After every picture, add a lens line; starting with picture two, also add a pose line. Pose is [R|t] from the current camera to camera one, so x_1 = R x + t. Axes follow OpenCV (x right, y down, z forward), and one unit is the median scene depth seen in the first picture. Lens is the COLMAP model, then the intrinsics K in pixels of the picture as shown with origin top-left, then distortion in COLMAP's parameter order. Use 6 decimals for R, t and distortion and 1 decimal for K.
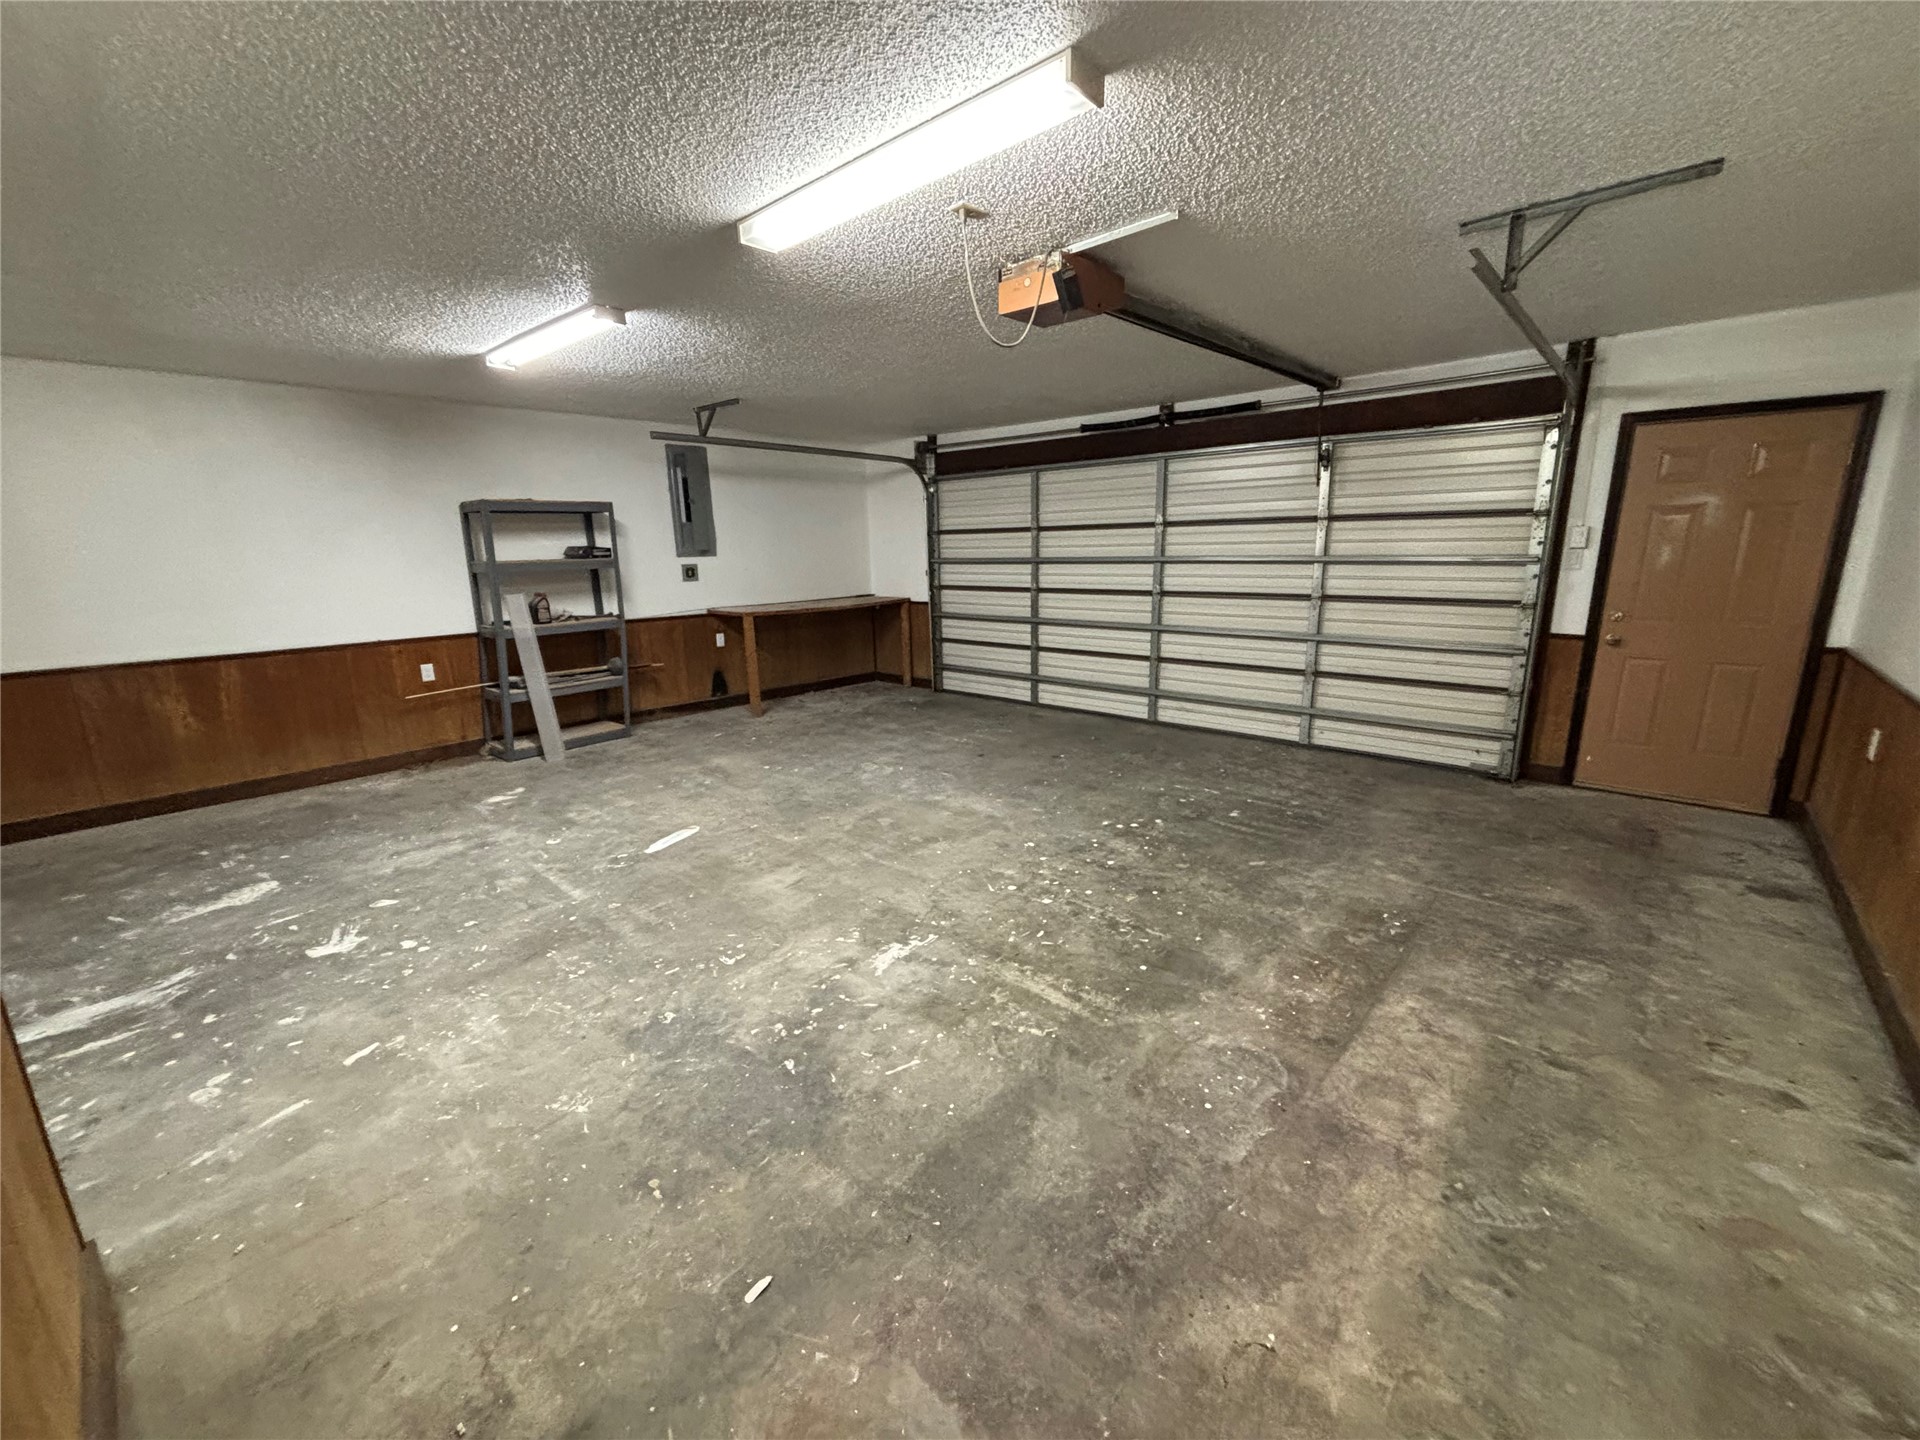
lens RADIAL K [[776.0, 0, 956.5], [0, 776.0, 720.3], [0, 0, 1]] dist [-0.003660, 0.003525]
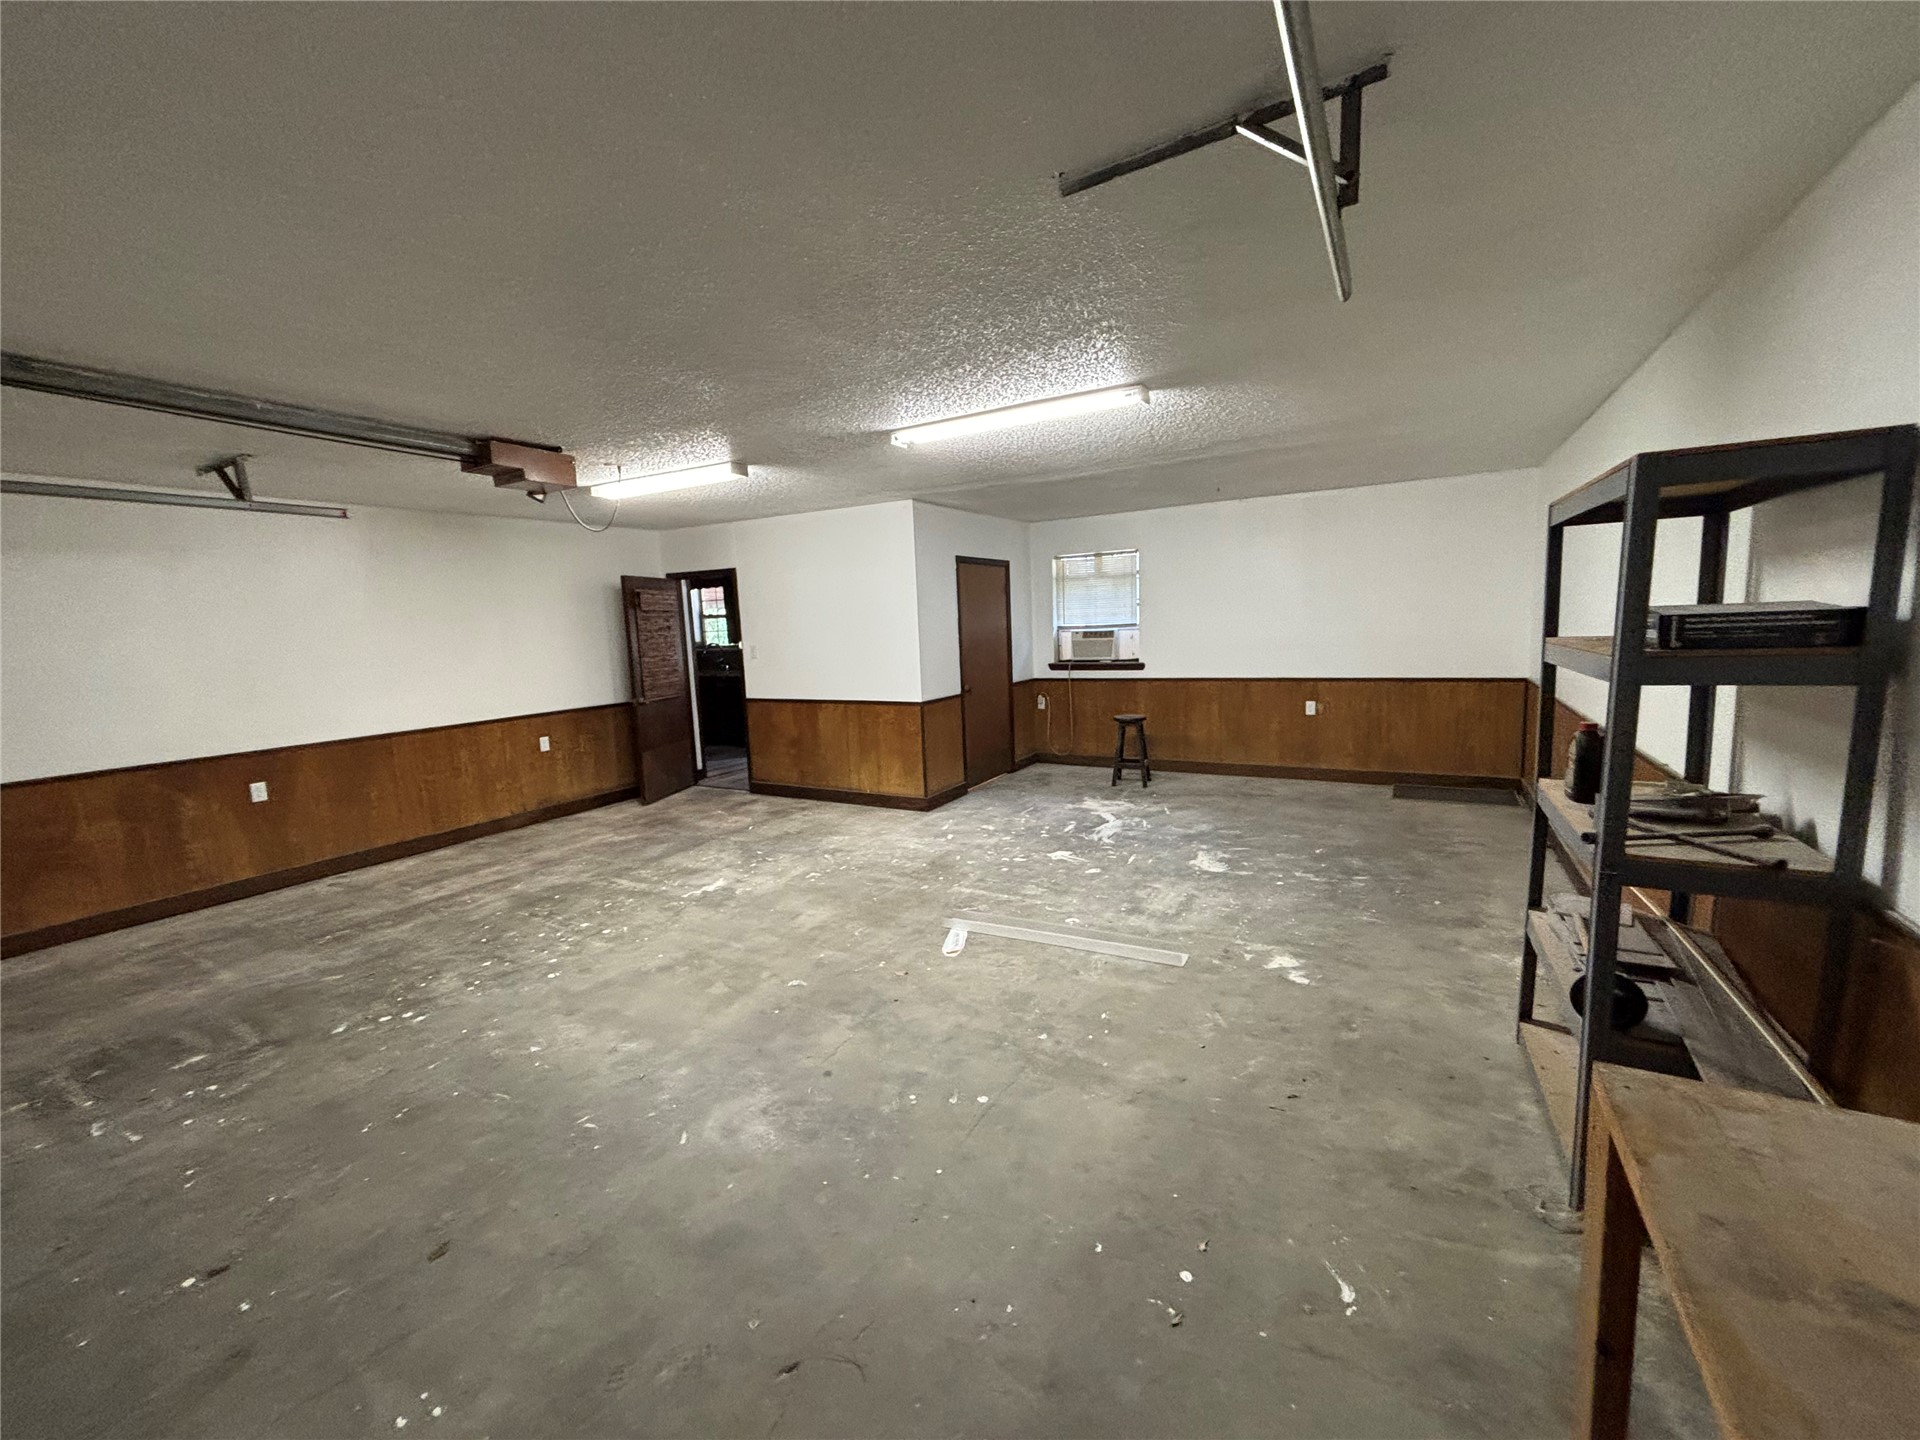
lens RADIAL K [[776.0, 0, 956.5], [0, 776.0, 720.3], [0, 0, 1]] dist [-0.003660, 0.003525]
pose [[-0.976630, 0.084888, -0.197452, -0.248148], [0.010936, 0.937134, 0.348797, -0.503777], [0.214647, 0.338487, -0.916162, 2.128843]]
